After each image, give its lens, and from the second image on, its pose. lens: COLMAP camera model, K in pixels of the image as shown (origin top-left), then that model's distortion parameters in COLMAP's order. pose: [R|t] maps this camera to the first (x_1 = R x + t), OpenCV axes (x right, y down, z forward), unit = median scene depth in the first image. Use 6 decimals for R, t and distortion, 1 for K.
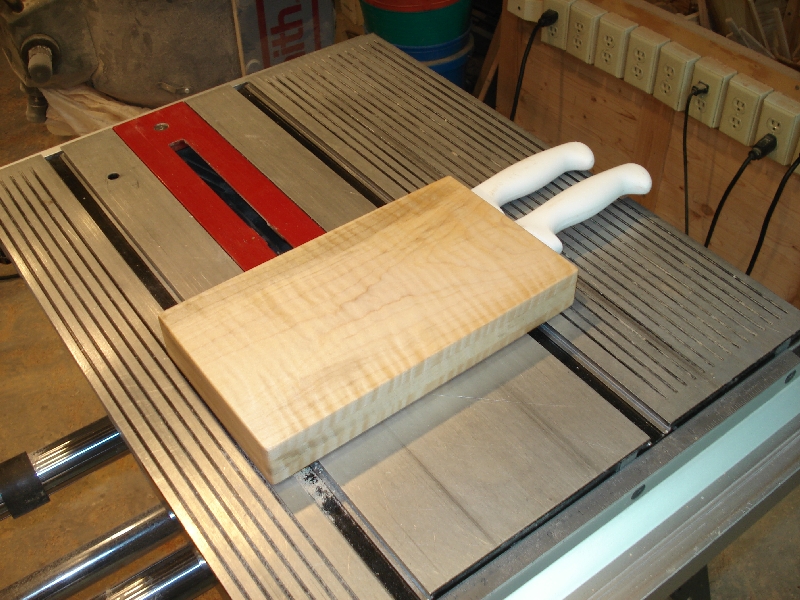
lens RADIAL K [[989.5, 0, 401.0], [0, 989.5, 302.9], [0, 0, 1]] dist [-0.073031, 0.000000]
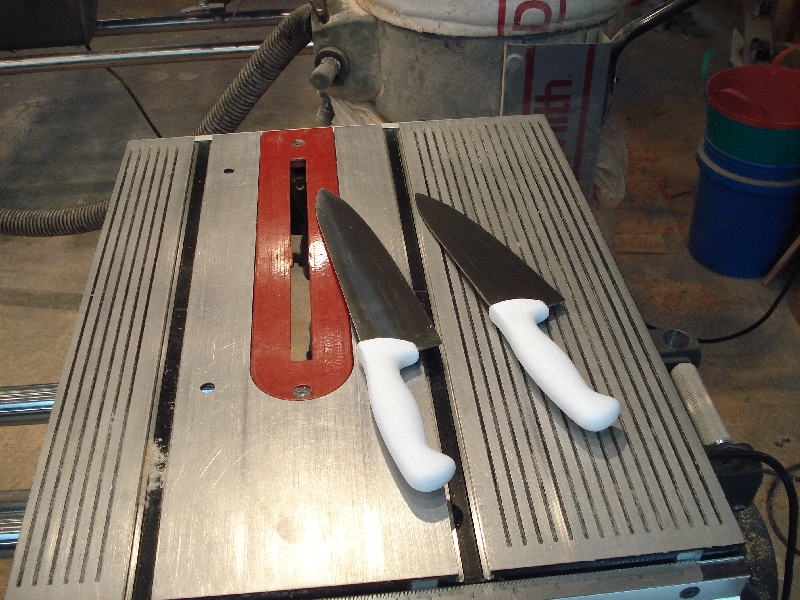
lens RADIAL K [[989.5, 0, 397.7], [0, 989.5, 298.5], [0, 0, 1]] dist [-0.073031, 0.000000]
pose [[0.870844, 0.316094, -0.376450, 0.195222], [-0.340604, 0.940205, 0.001542, -0.035775], [0.354428, 0.126878, 0.926436, 0.034080]]
